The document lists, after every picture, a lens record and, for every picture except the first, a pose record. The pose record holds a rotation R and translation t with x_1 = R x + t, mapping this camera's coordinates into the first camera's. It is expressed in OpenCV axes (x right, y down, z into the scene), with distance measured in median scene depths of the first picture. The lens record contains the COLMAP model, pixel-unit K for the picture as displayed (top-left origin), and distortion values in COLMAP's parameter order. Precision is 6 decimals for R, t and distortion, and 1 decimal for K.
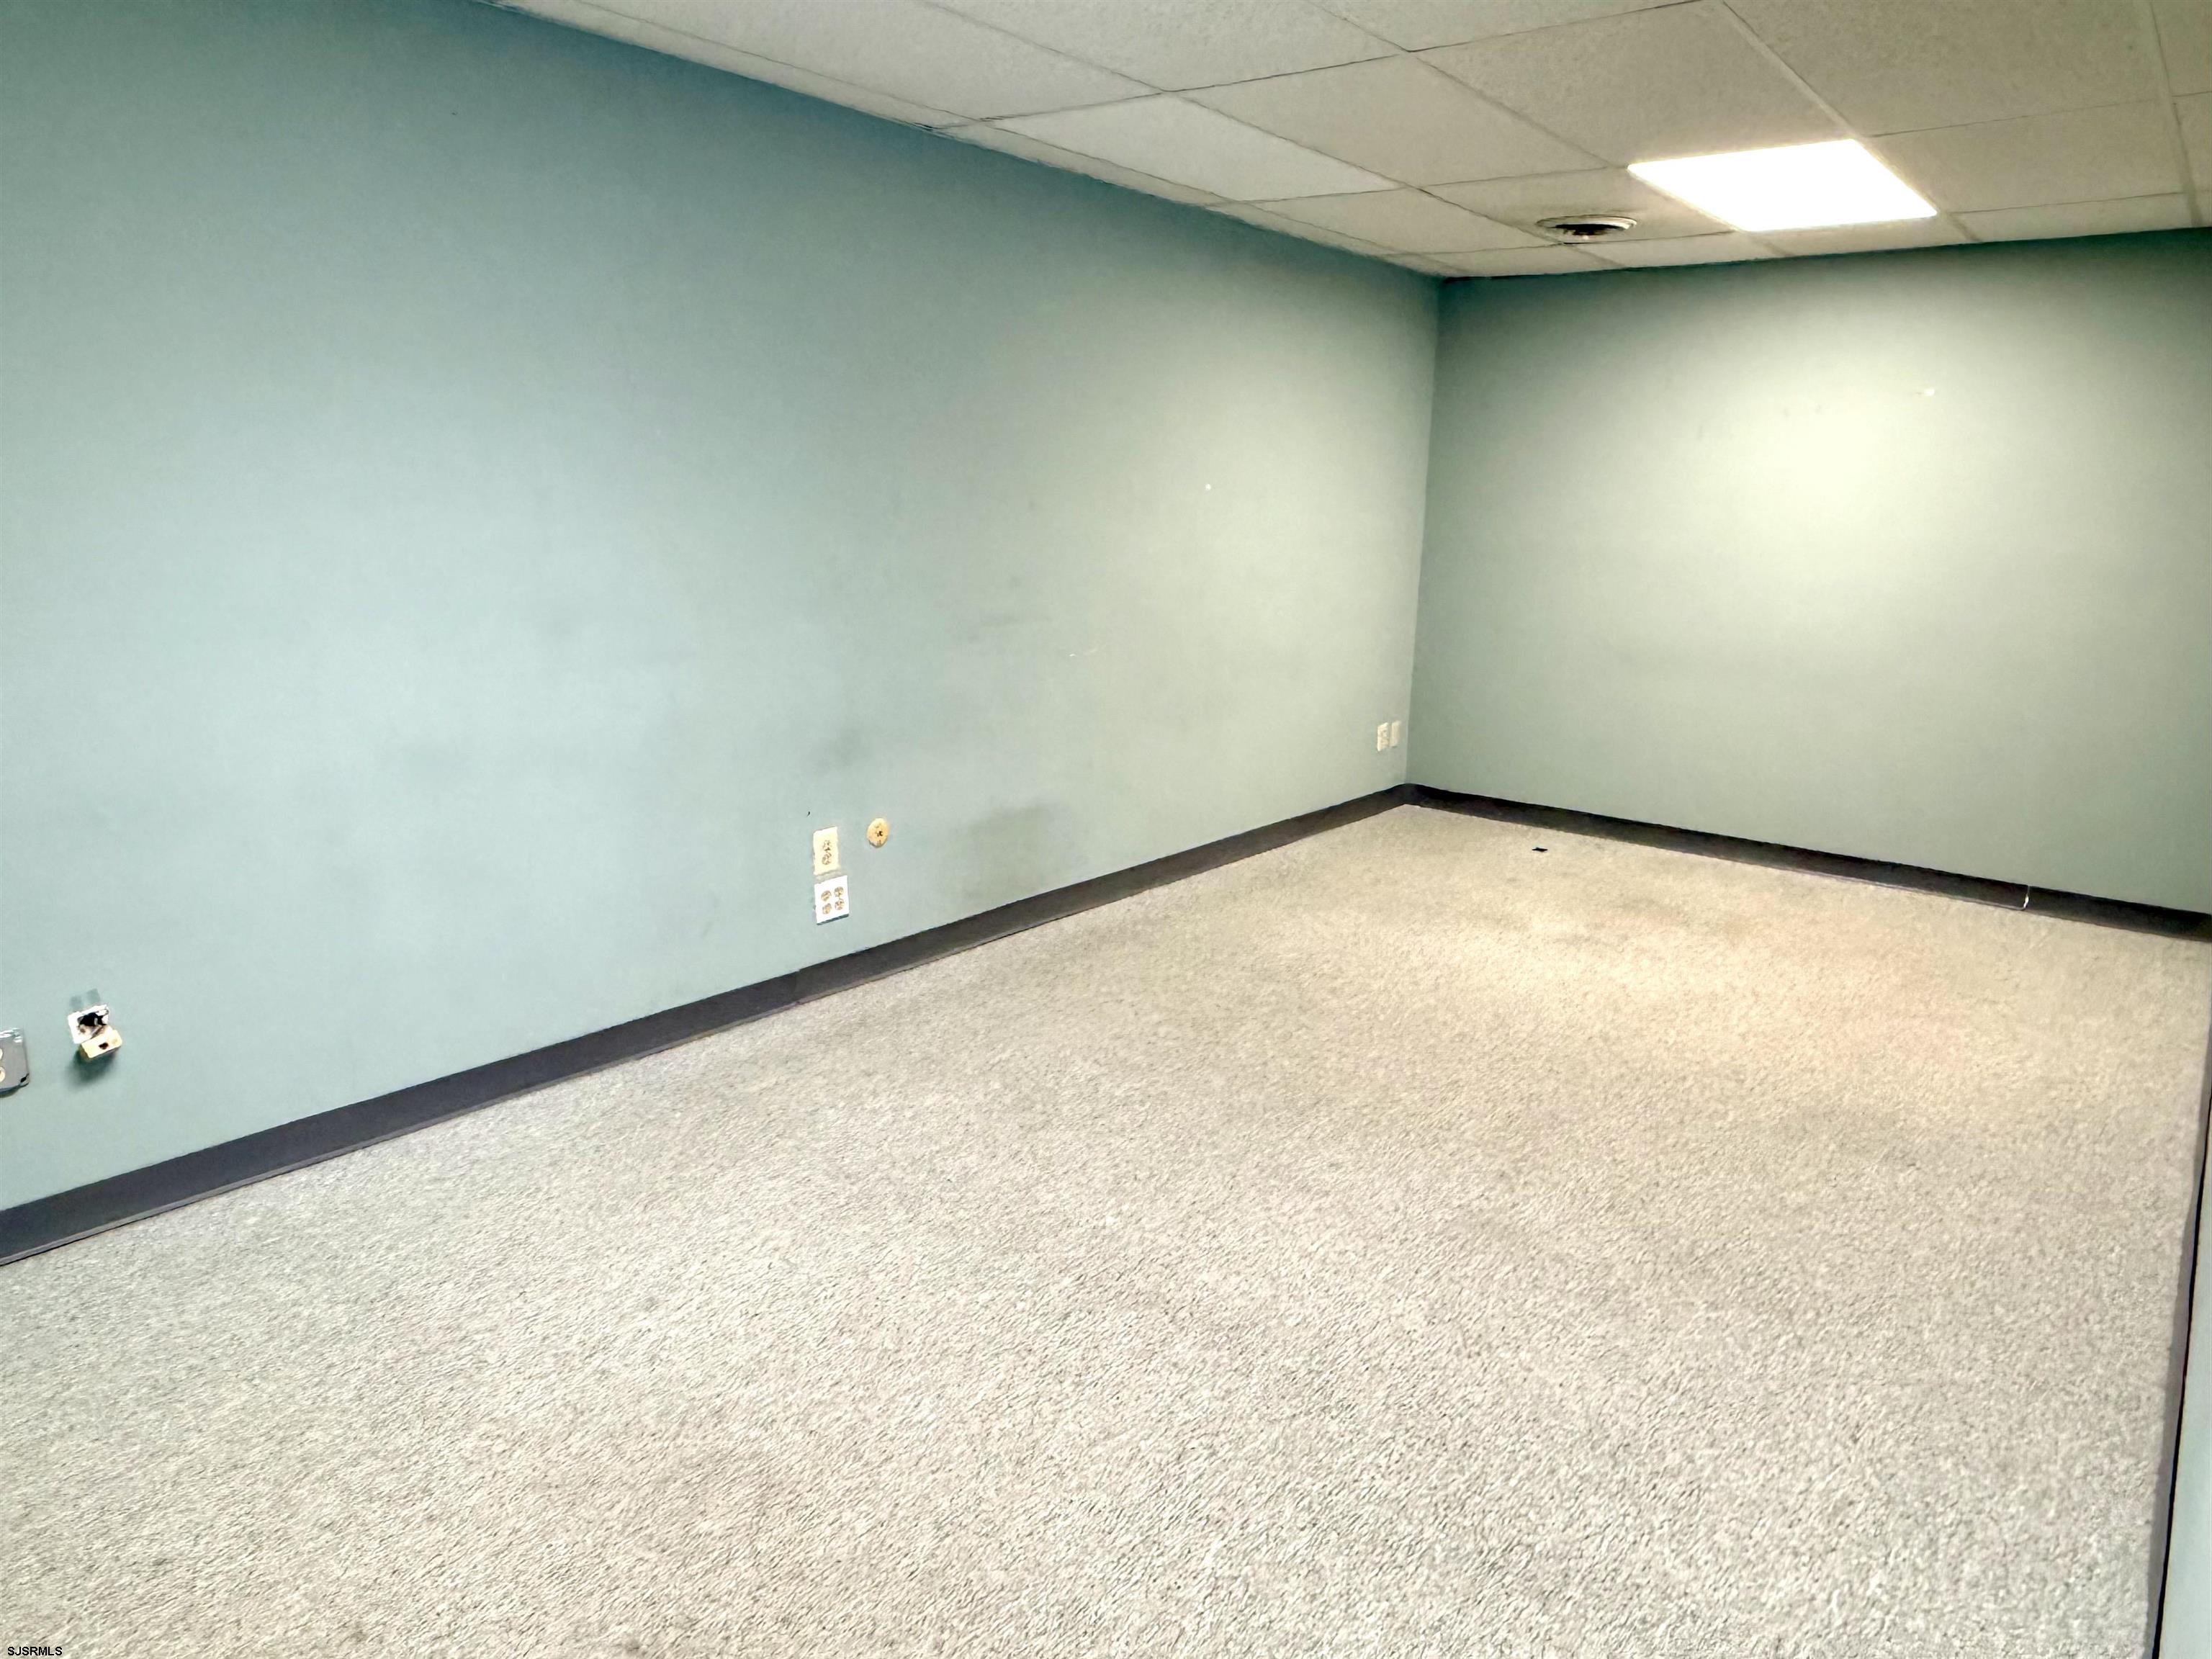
lens RADIAL K [[1421.2, 0, 1103.2], [0, 1421.2, 832.7], [0, 0, 1]] dist [0.010618, 0.000191]
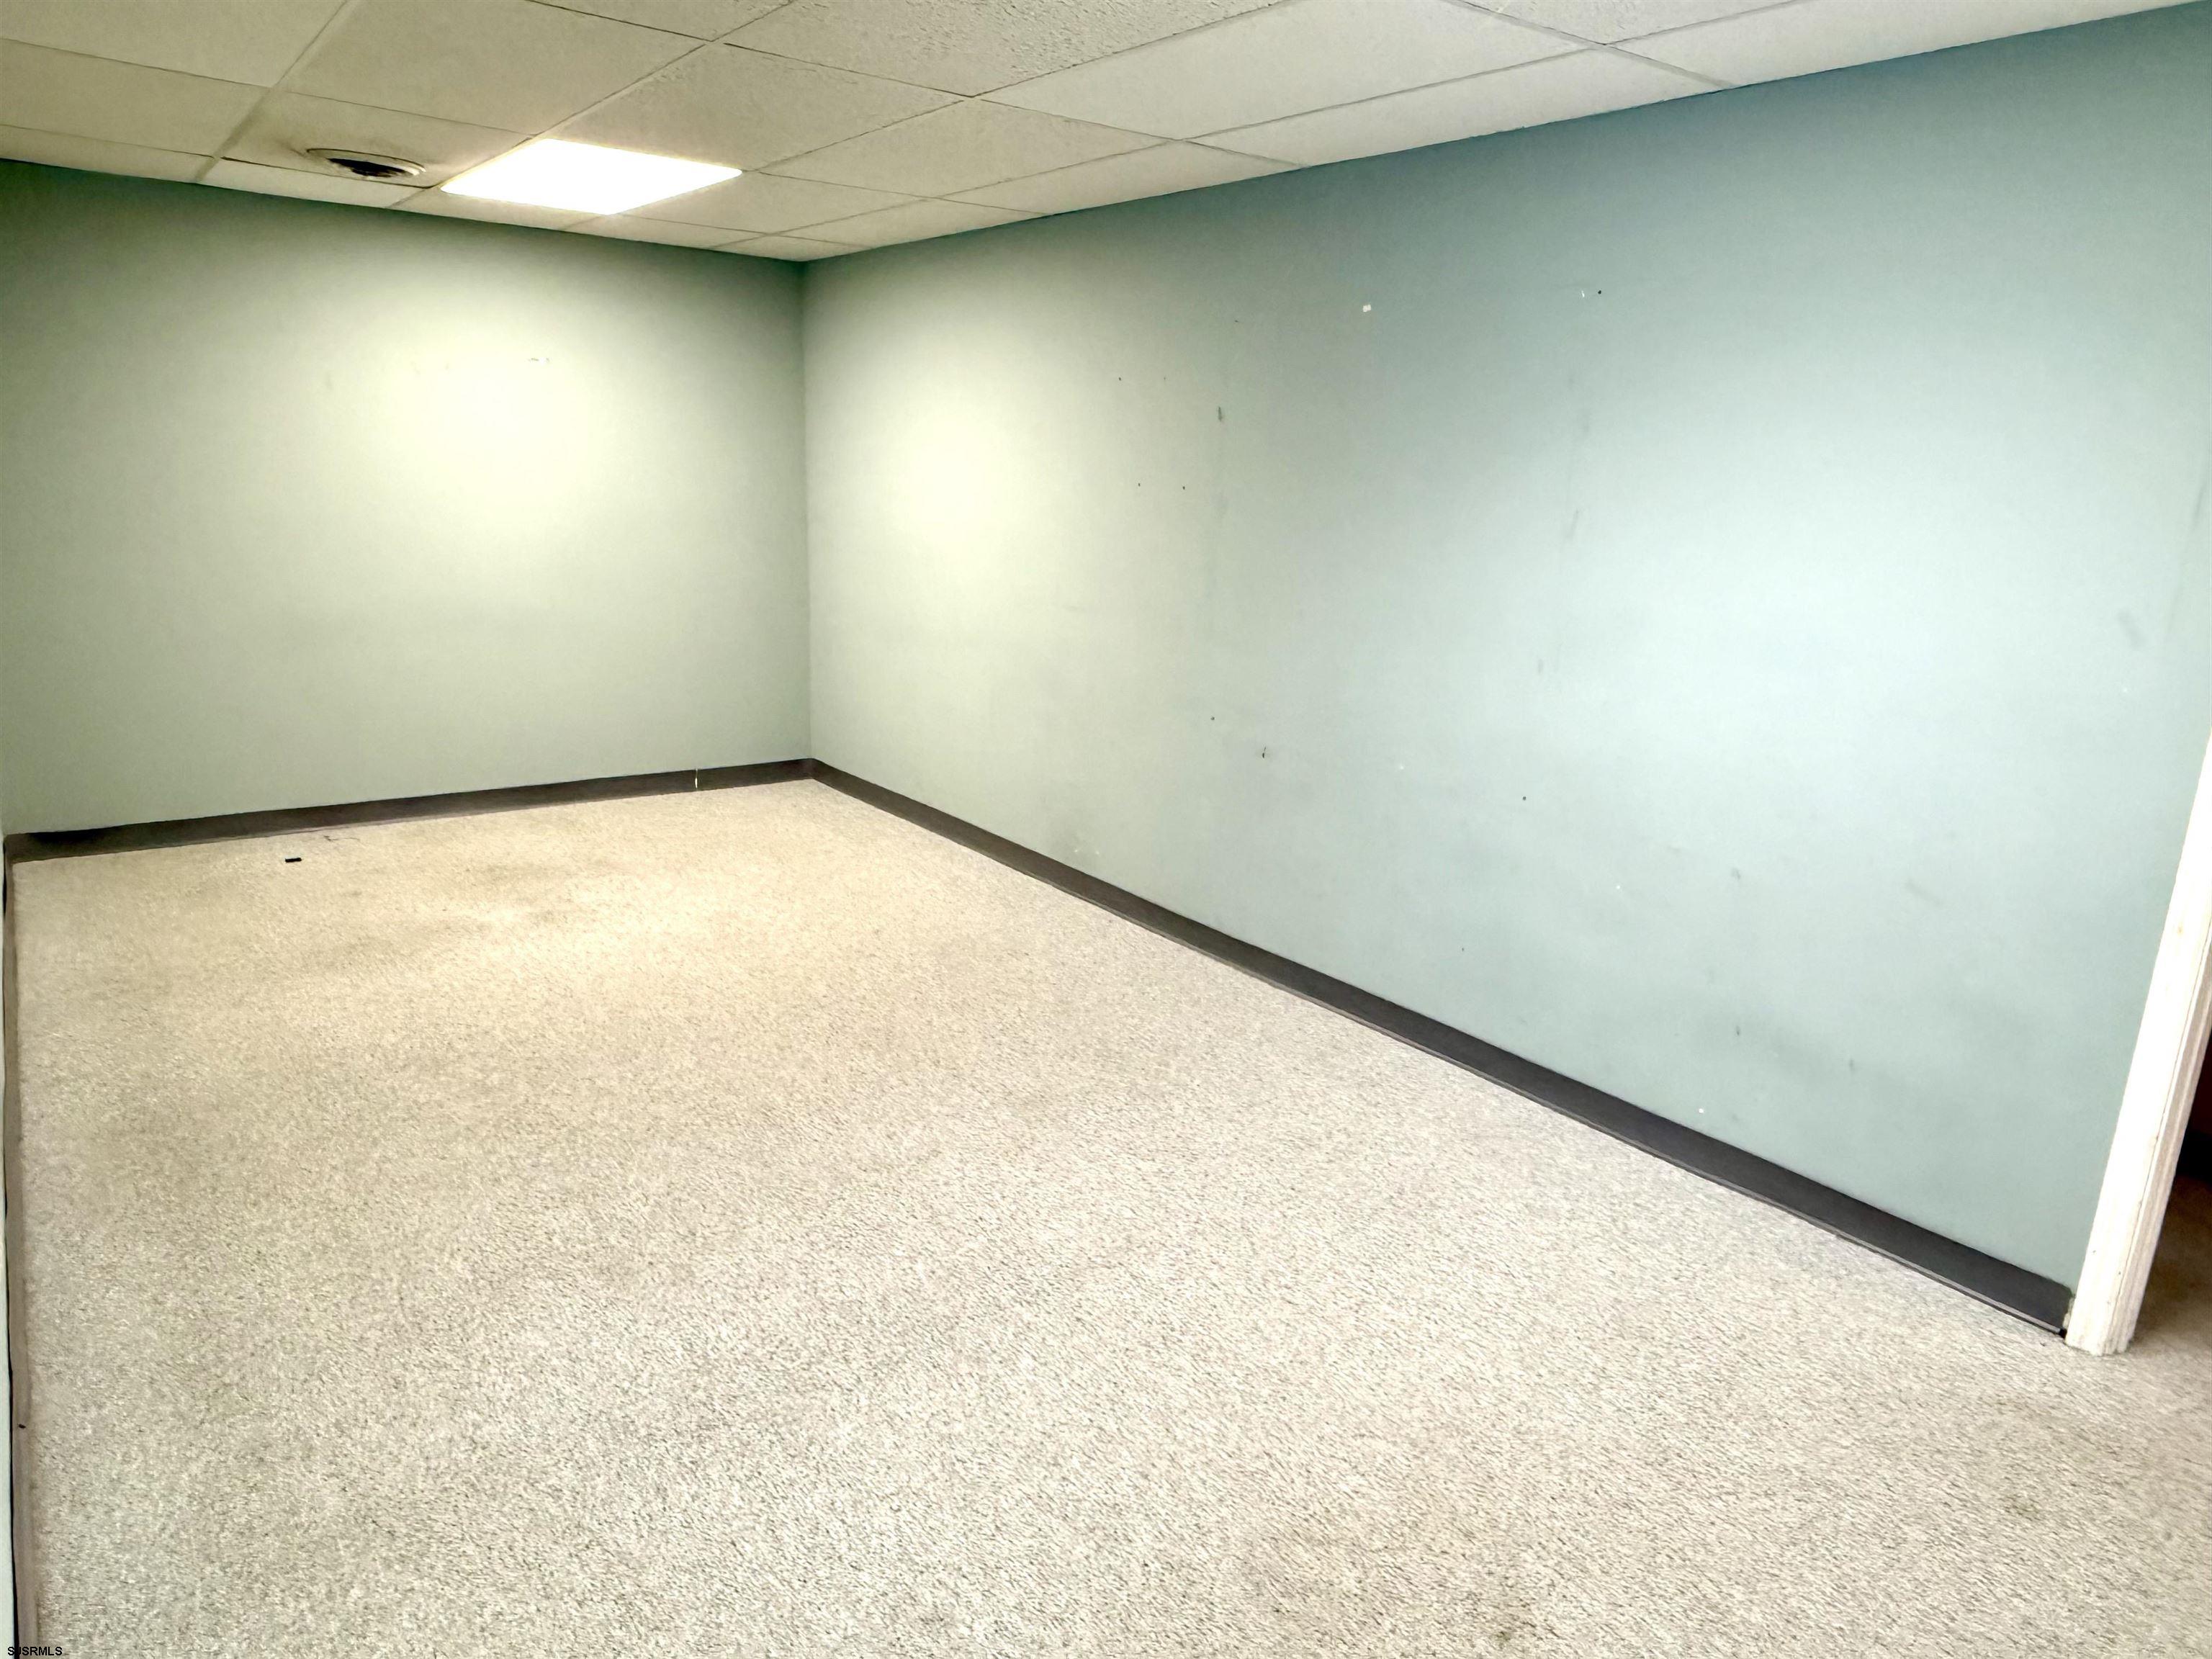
lens RADIAL K [[1421.2, 0, 1104.0], [0, 1421.2, 826.9], [0, 0, 1]] dist [0.010618, 0.000191]
pose [[0.248869, -0.257379, 0.933713, -0.502380], [0.196812, 0.957370, 0.211443, -0.123475], [-0.948330, 0.131145, 0.288915, 0.355829]]
